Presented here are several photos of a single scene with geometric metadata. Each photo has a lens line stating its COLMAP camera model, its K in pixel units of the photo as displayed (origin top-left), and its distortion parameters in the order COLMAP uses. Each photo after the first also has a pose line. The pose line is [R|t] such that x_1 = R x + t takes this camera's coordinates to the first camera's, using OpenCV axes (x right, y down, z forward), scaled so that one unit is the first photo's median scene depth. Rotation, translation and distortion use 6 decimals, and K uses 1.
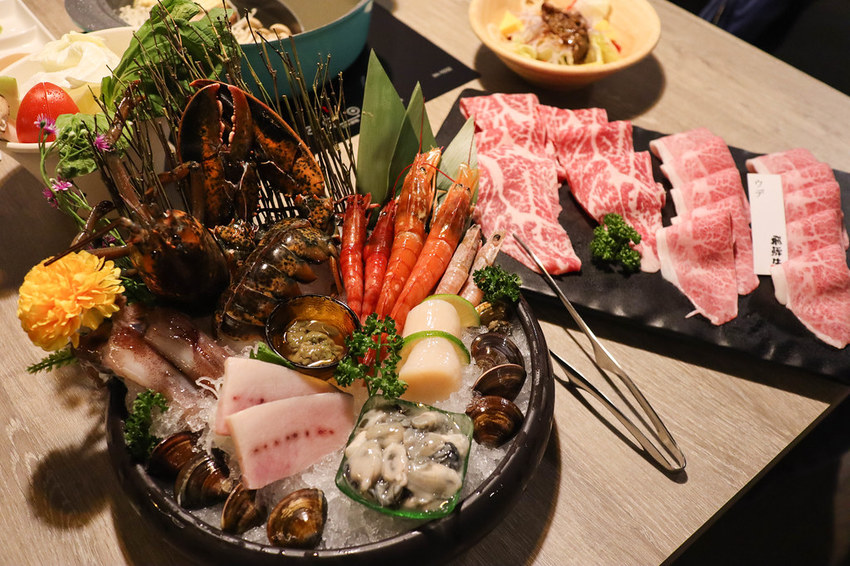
lens RADIAL K [[810.0, 0, 425.0], [0, 810.0, 283.0], [0, 0, 1]] dist [0.008416, 0.003707]
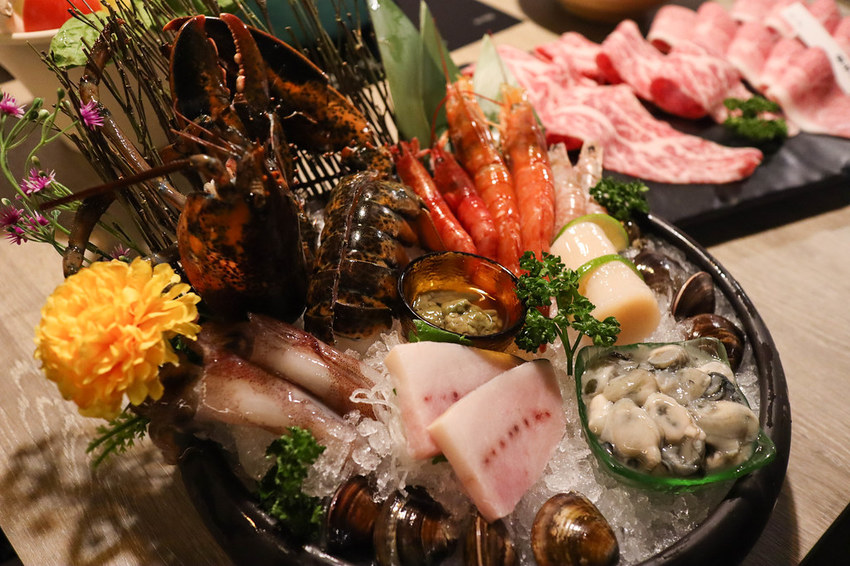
lens RADIAL K [[810.0, 0, 425.0], [0, 810.0, 283.0], [0, 0, 1]] dist [0.008416, 0.003707]
pose [[0.930231, -0.252207, 0.266573, -0.349769], [0.275588, 0.959779, -0.053634, 0.077456], [-0.242324, 0.123356, 0.962321, 0.310352]]
